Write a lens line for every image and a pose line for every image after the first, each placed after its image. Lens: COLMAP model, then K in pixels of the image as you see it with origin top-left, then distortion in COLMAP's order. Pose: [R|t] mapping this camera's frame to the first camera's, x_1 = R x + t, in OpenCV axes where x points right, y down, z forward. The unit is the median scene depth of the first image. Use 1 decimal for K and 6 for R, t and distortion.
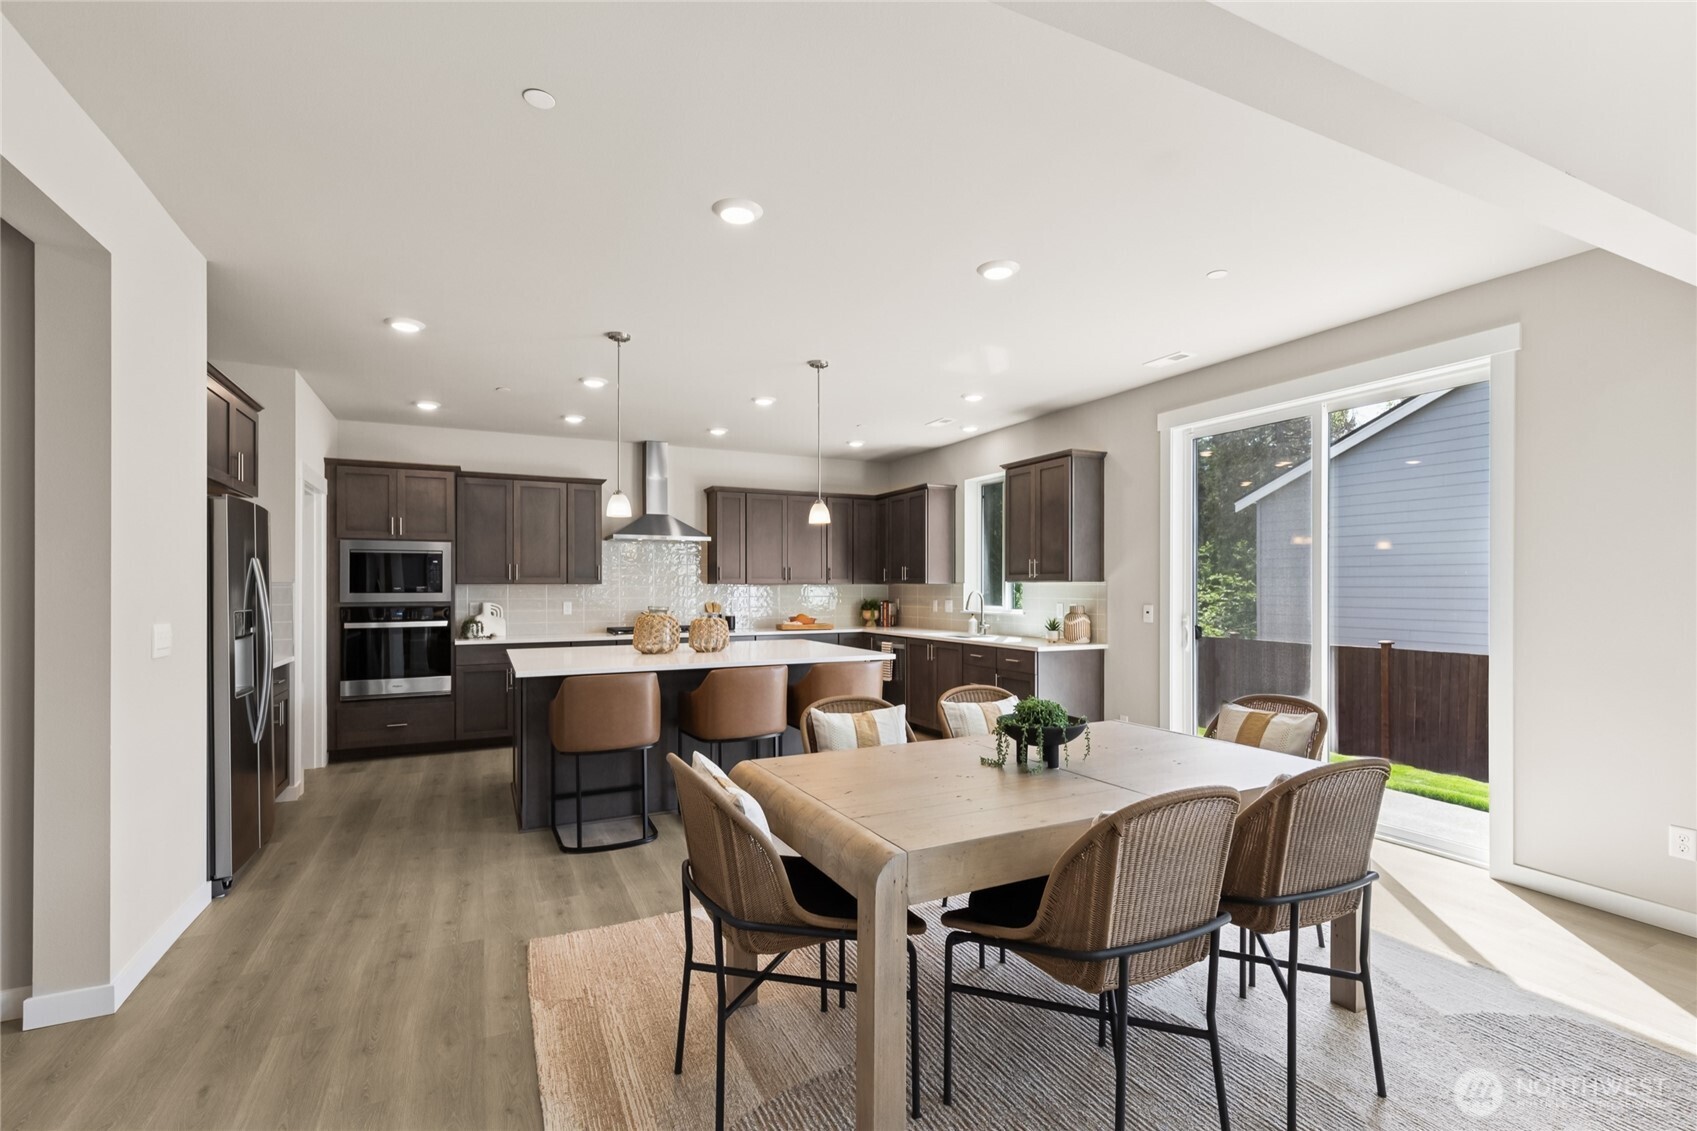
lens RADIAL K [[765.1, 0, 825.6], [0, 765.1, 579.8], [0, 0, 1]] dist [0.008386, -0.001429]
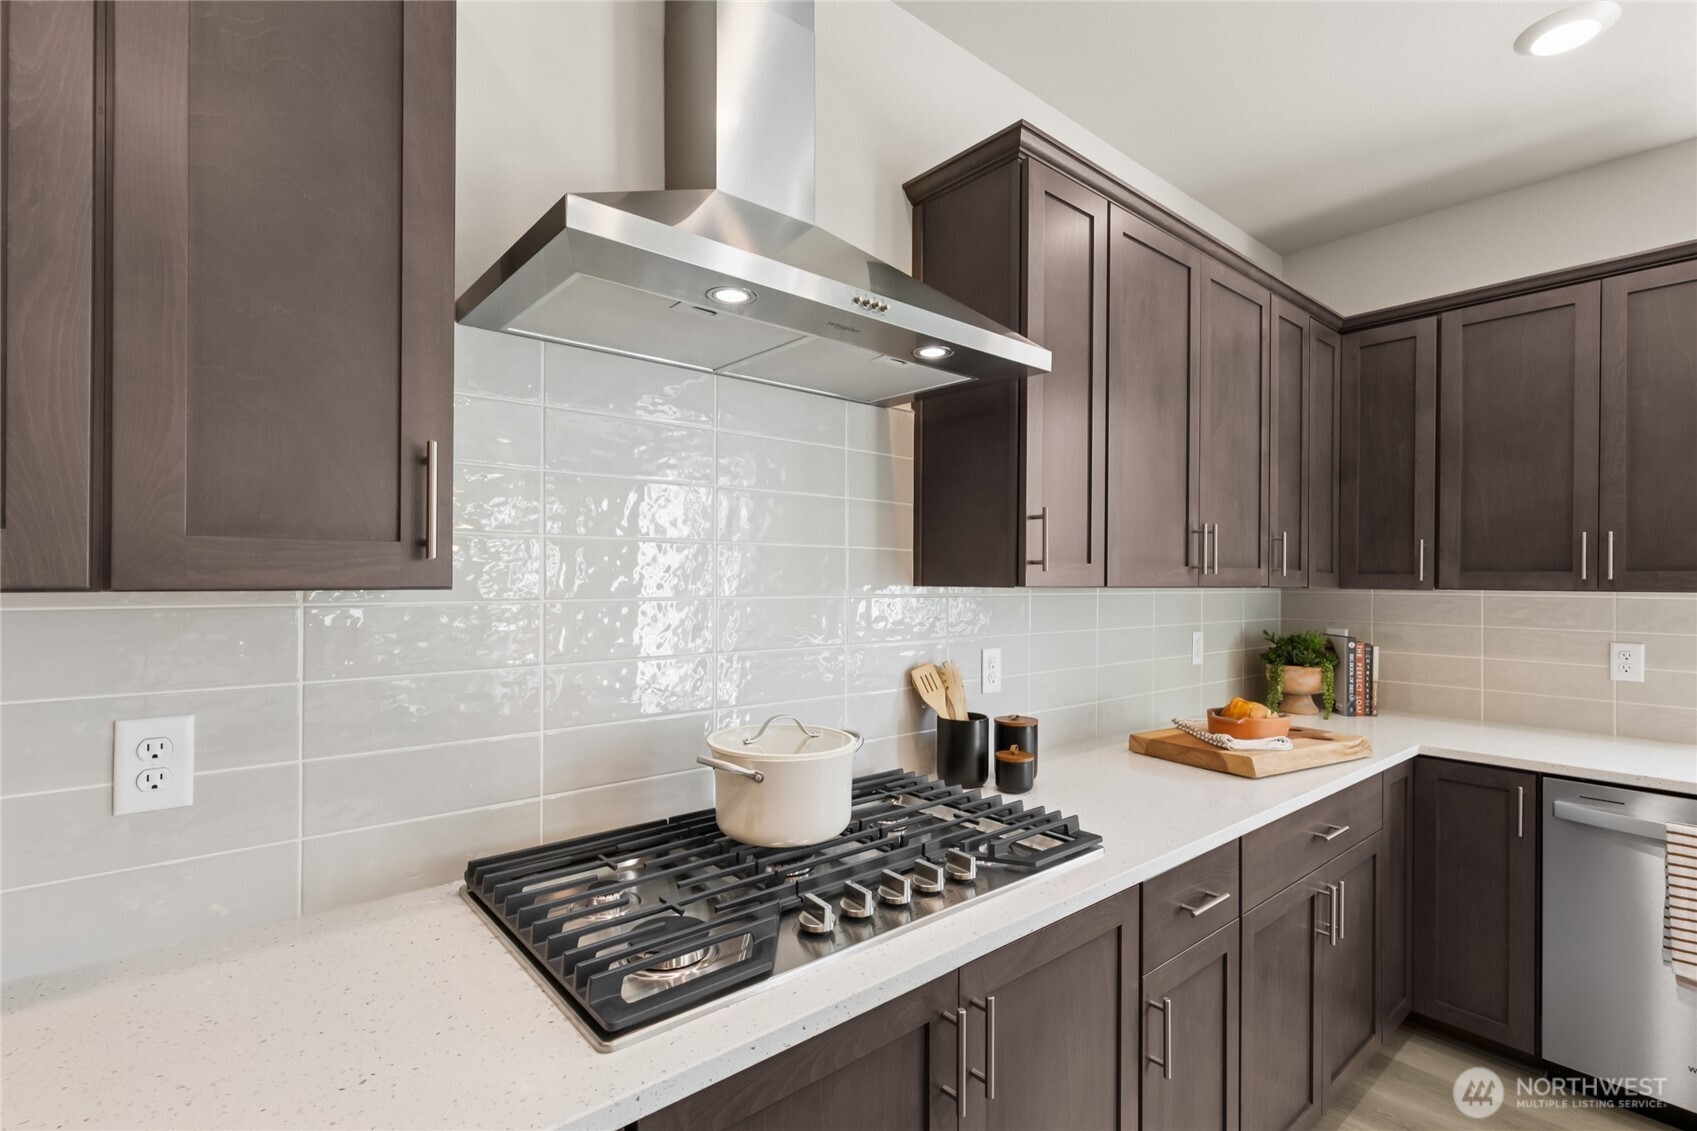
lens RADIAL K [[765.1, 0, 862.4], [0, 765.1, 576.9], [0, 0, 1]] dist [0.008386, -0.001429]
pose [[0.966213, 0.010023, 0.257550, -0.279068], [-0.012061, 0.999907, 0.006334, 0.001712], [-0.257462, -0.009226, 0.966244, 0.928382]]
